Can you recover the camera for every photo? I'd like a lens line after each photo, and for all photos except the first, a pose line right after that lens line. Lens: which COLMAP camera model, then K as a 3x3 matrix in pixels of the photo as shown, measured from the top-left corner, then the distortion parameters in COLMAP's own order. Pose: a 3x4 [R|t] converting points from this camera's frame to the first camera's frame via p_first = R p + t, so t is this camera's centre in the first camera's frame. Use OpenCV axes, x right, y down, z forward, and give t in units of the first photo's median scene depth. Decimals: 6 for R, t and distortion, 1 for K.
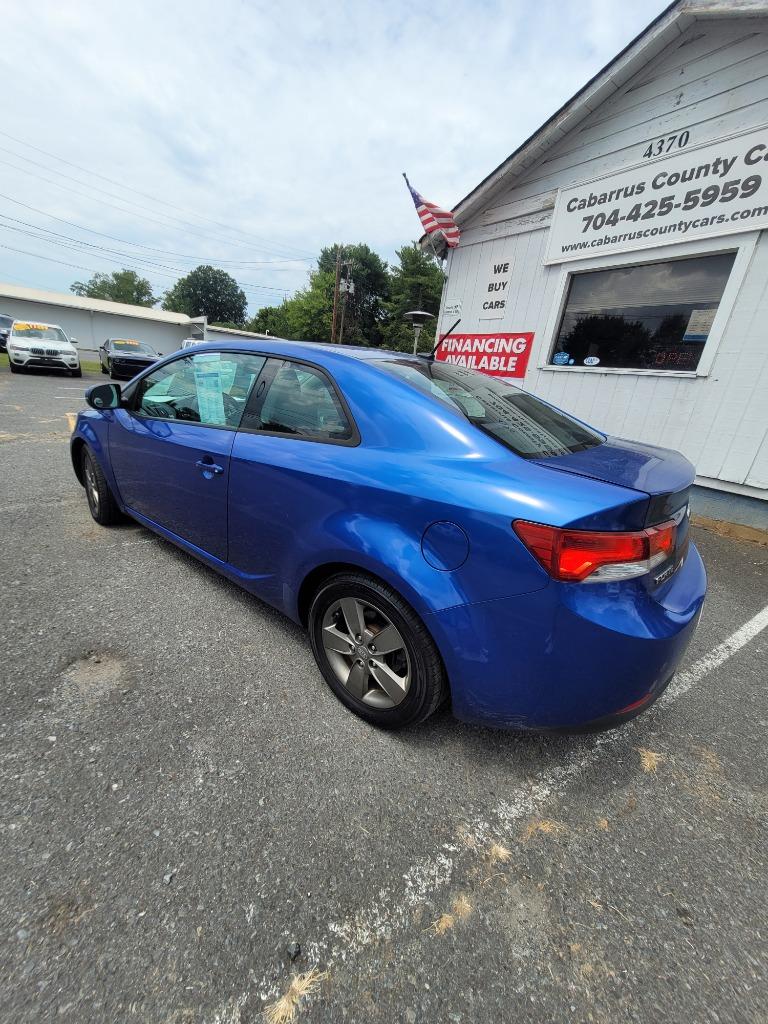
lens RADIAL K [[405.7, 0, 354.5], [0, 405.7, 514.0], [0, 0, 1]] dist [-0.000247, 0.000338]
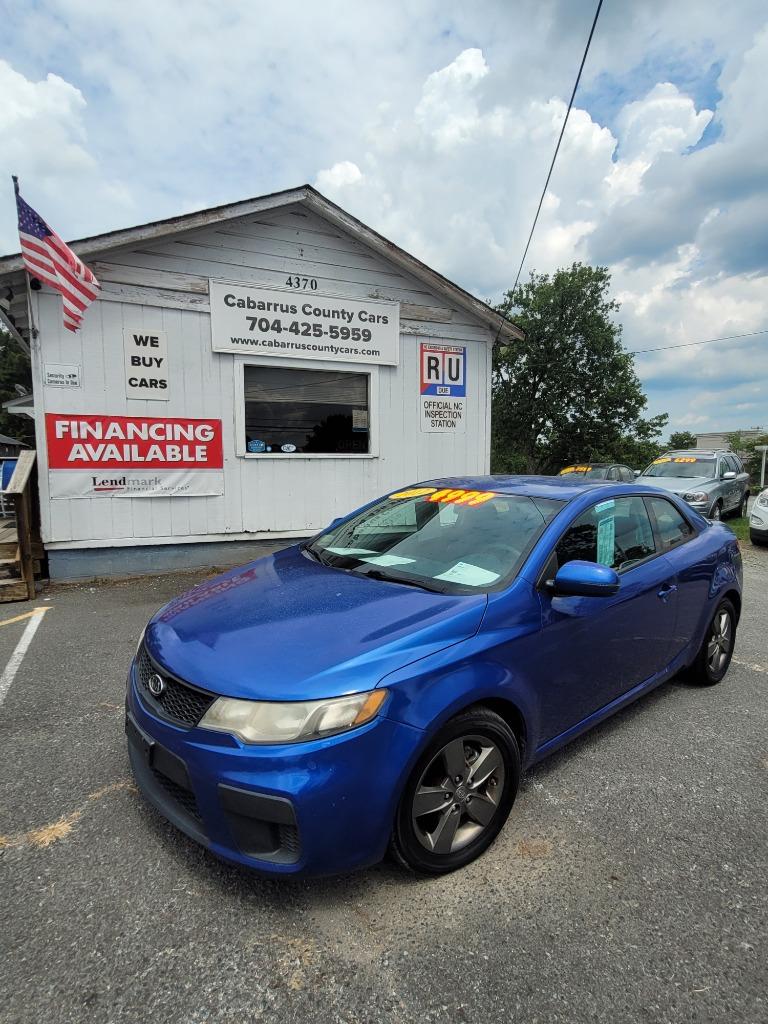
lens RADIAL K [[530.6, 0, 384.0], [0, 530.6, 512.0], [0, 0, 1]] dist [0.009289, -0.000603]
pose [[0.184890, -0.185583, 0.965078, -0.748945], [0.337831, 0.934165, 0.114917, -0.302687], [-0.922868, 0.304786, 0.235414, 0.507748]]
